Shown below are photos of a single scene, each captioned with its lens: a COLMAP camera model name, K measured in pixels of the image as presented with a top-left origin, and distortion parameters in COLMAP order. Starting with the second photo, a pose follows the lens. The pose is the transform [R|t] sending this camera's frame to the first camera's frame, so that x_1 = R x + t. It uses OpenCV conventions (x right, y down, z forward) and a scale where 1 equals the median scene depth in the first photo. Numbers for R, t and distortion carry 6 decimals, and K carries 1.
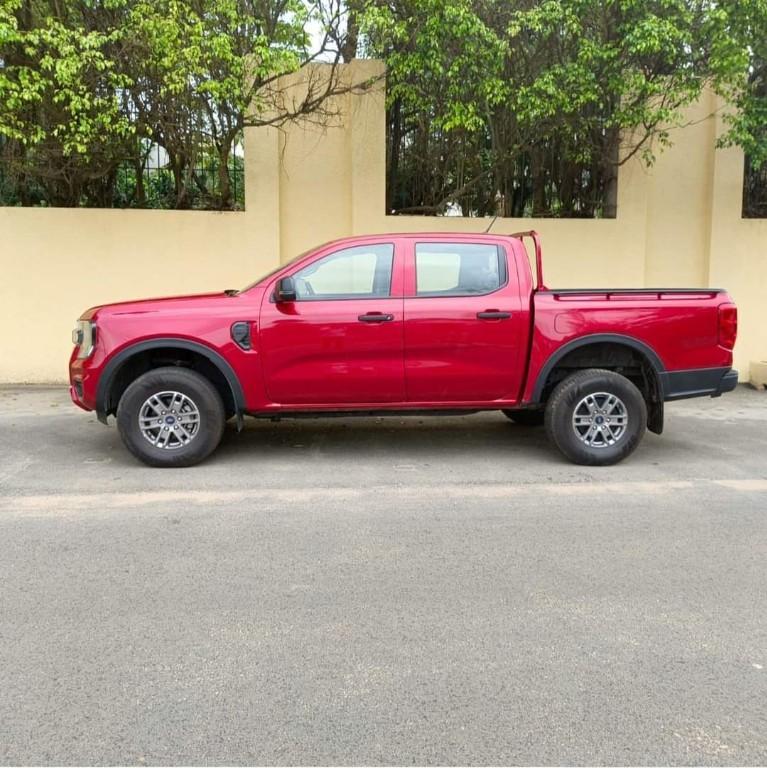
lens RADIAL K [[715.6, 0, 383.5], [0, 715.6, 384.0], [0, 0, 1]] dist [0.035827, -0.024994]
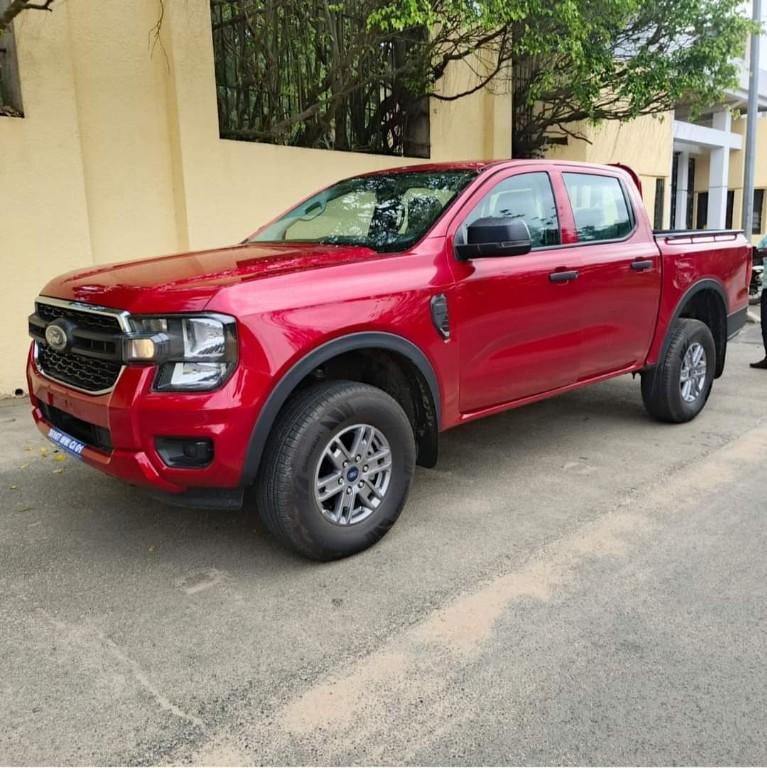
lens RADIAL K [[715.6, 0, 383.5], [0, 715.6, 384.0], [0, 0, 1]] dist [0.035827, -0.024994]
pose [[0.791872, -0.144948, 0.593236, -0.611910], [0.103637, 0.989230, 0.103364, -0.077939], [-0.601829, -0.020370, 0.798365, 0.536101]]
